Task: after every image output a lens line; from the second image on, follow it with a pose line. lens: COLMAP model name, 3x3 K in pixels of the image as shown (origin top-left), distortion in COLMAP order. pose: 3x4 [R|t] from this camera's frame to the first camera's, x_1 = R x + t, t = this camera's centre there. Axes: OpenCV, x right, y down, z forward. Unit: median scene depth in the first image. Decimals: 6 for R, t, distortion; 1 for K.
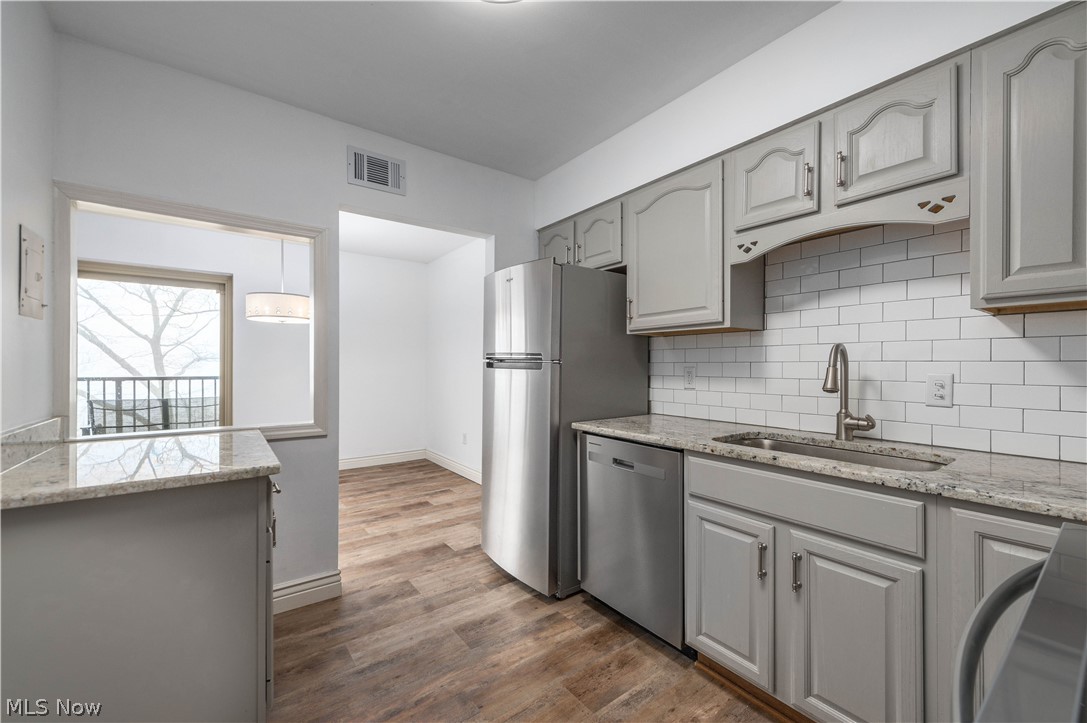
lens RADIAL K [[435.3, 0, 549.1], [0, 435.3, 366.1], [0, 0, 1]] dist [0.015392, -0.003814]
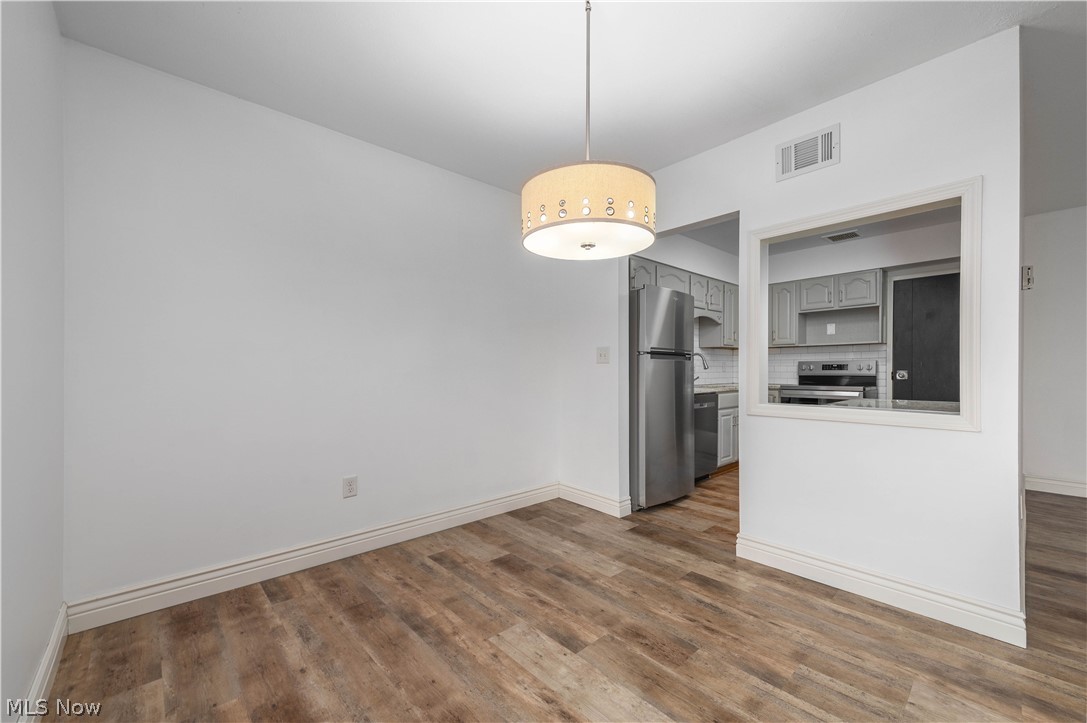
lens RADIAL K [[435.3, 0, 566.4], [0, 435.3, 366.3], [0, 0, 1]] dist [0.015392, -0.003814]
pose [[-0.112879, 0.002412, 0.993606, -1.461433], [0.004621, 0.999988, -0.001902, 0.027439], [-0.993598, 0.004377, -0.112889, 1.480617]]
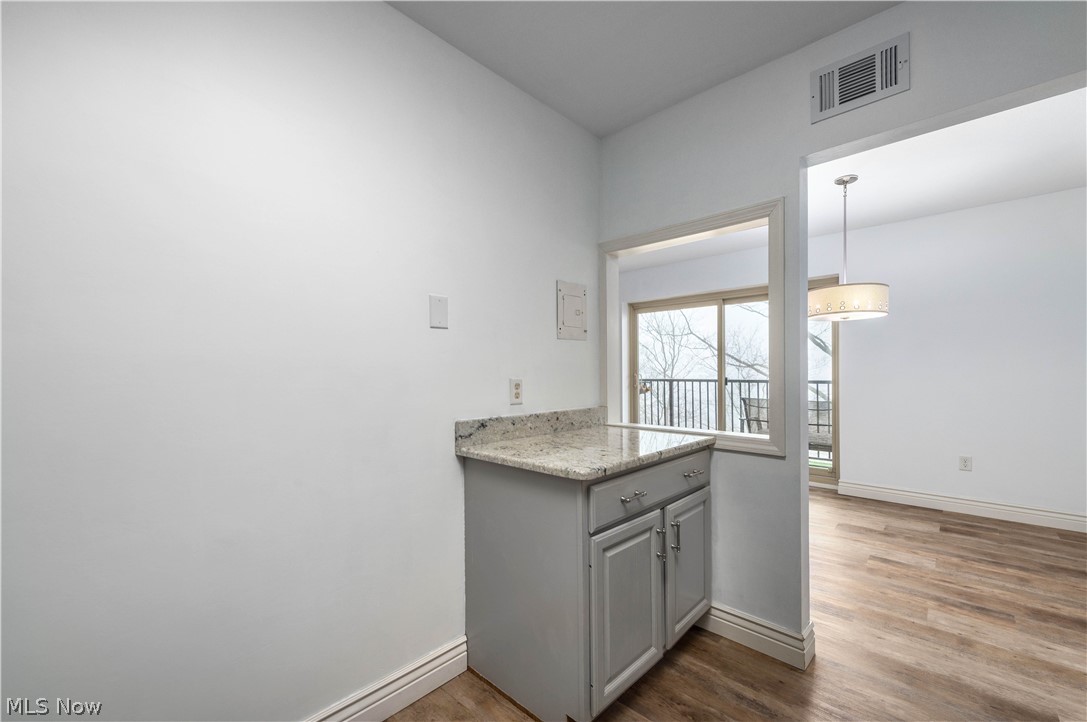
lens RADIAL K [[435.3, 0, 570.1], [0, 435.3, 373.9], [0, 0, 1]] dist [0.015392, -0.003814]
pose [[0.195704, 0.002289, -0.980660, 0.178487], [0.006404, 0.999973, 0.003612, 0.000922], [0.980642, -0.006987, 0.195684, 0.413723]]
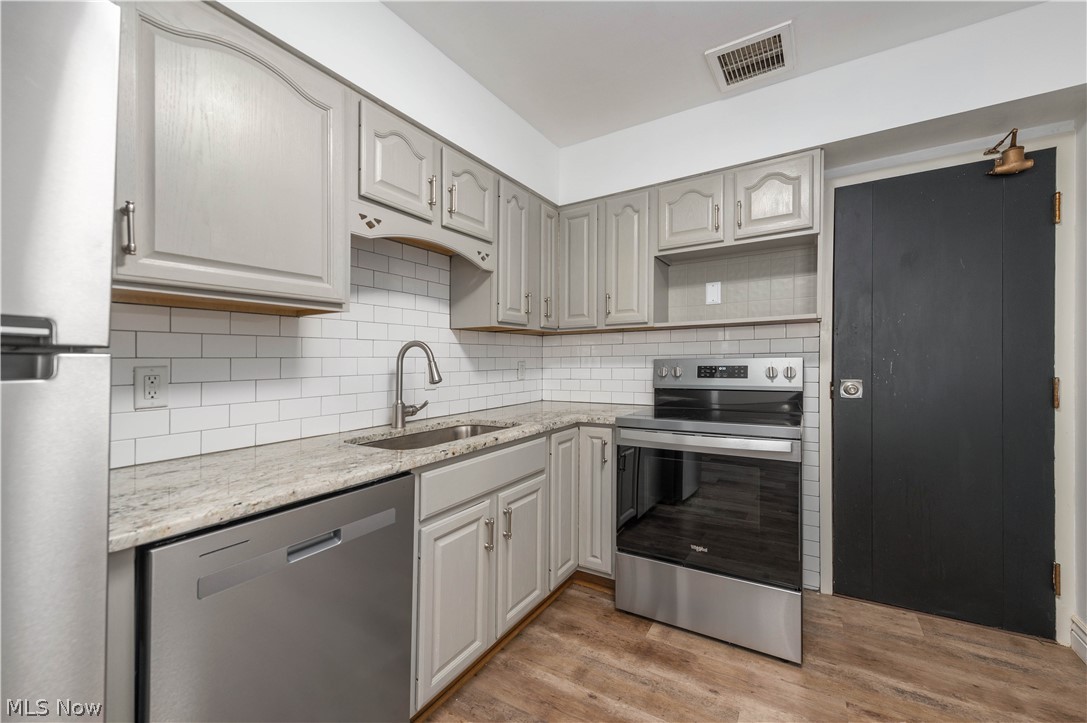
lens RADIAL K [[435.3, 0, 561.7], [0, 435.3, 367.1], [0, 0, 1]] dist [0.015392, -0.003814]
pose [[-0.388647, -0.010454, 0.921328, -0.348119], [0.015223, 0.999726, 0.017765, 0.000939], [-0.921261, 0.020929, -0.388381, 0.725879]]
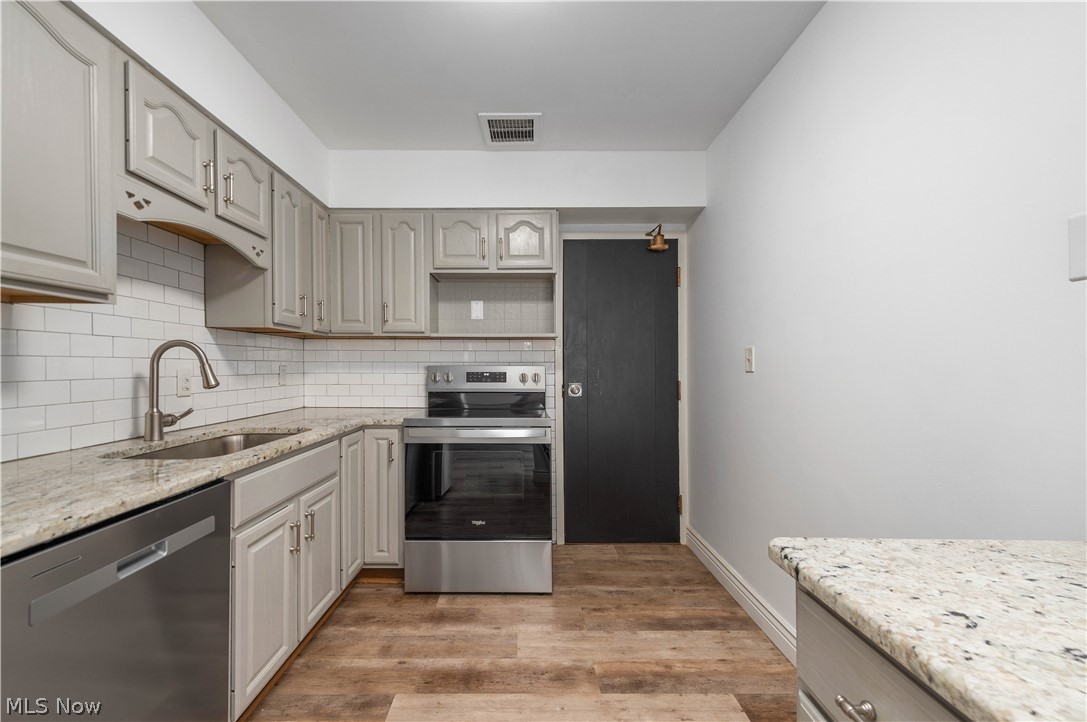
lens RADIAL K [[435.3, 0, 529.0], [0, 435.3, 363.1], [0, 0, 1]] dist [0.015392, -0.003814]
pose [[-0.798079, 0.001185, 0.602552, -0.379305], [-0.001767, 0.999989, -0.004307, 0.001852], [-0.602550, -0.004502, -0.798068, 0.872788]]
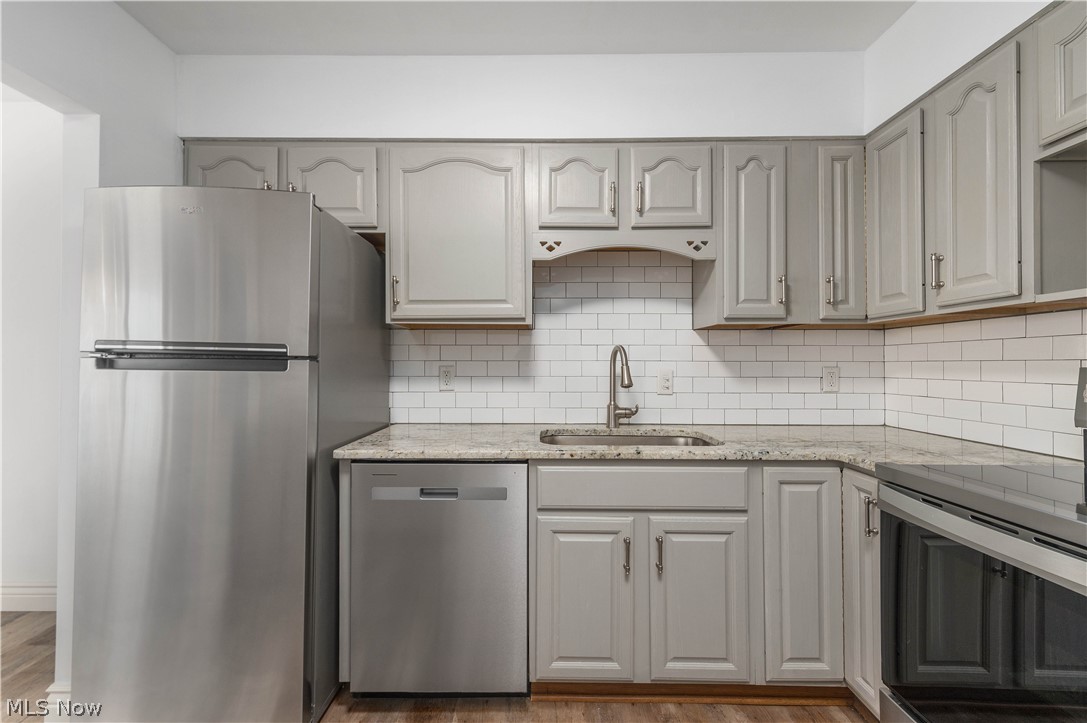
lens RADIAL K [[435.3, 0, 534.8], [0, 435.3, 361.6], [0, 0, 1]] dist [0.015392, -0.003814]
pose [[0.608591, 0.005187, 0.793467, -0.262757], [0.000908, 0.999973, -0.007233, 0.000146], [-0.793484, 0.005122, 0.608570, 0.314786]]
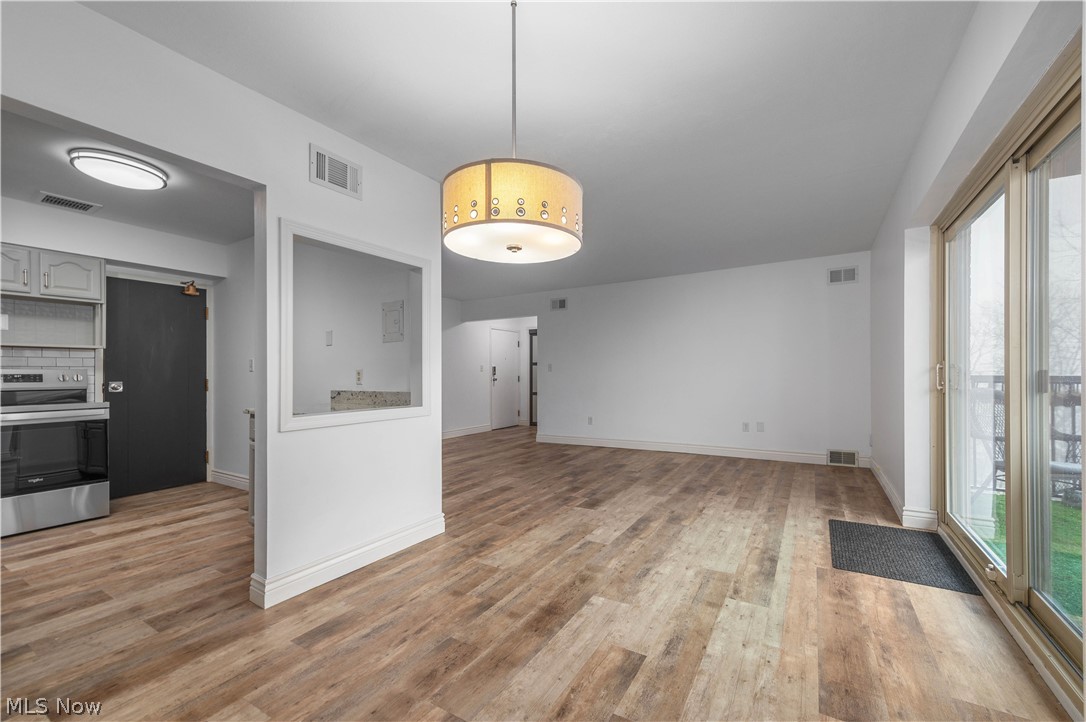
lens RADIAL K [[434.9, 0, 553.5], [0, 434.9, 368.5], [0, 0, 1]] dist [0.015392, -0.003814]
pose [[-0.929227, -0.002060, -0.369503, -0.672382], [0.003804, 0.999878, -0.015140, 0.030615], [0.369489, -0.015474, -0.929106, 1.961490]]
